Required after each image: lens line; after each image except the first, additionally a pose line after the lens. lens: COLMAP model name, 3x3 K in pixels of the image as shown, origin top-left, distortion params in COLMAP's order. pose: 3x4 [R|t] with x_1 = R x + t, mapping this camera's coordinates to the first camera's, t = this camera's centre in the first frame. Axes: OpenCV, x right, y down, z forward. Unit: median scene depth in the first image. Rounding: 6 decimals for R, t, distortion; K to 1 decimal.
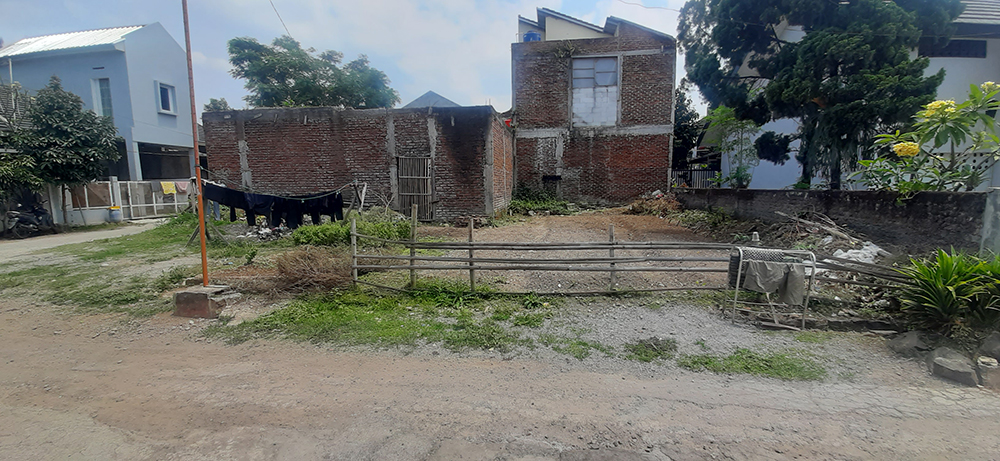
lens RADIAL K [[399.5, 0, 504.1], [0, 399.5, 226.2], [0, 0, 1]] dist [0.000819, -0.001934]
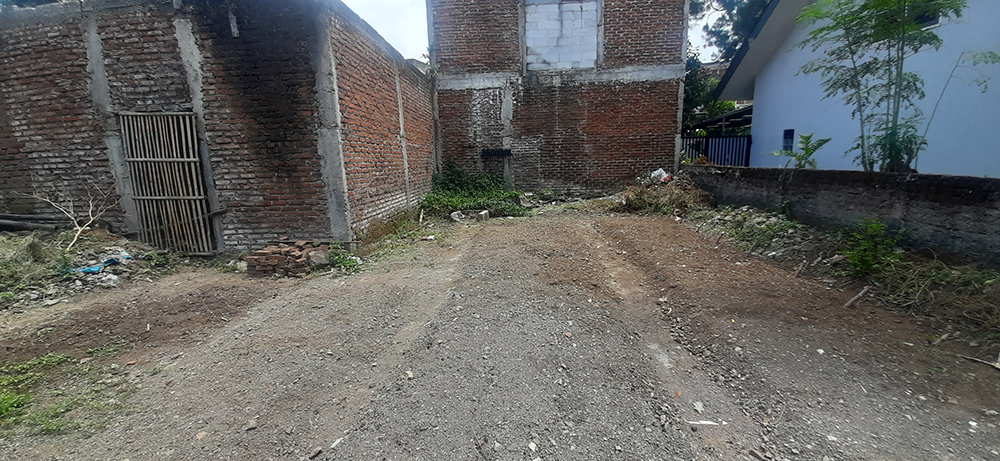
lens RADIAL K [[399.5, 0, 493.8], [0, 399.5, 228.8], [0, 0, 1]] dist [0.000819, -0.001934]
pose [[0.998187, -0.031059, 0.051549, 0.080203], [0.027556, 0.997349, 0.067342, -0.045098], [-0.053504, -0.065799, 0.996397, 0.366501]]
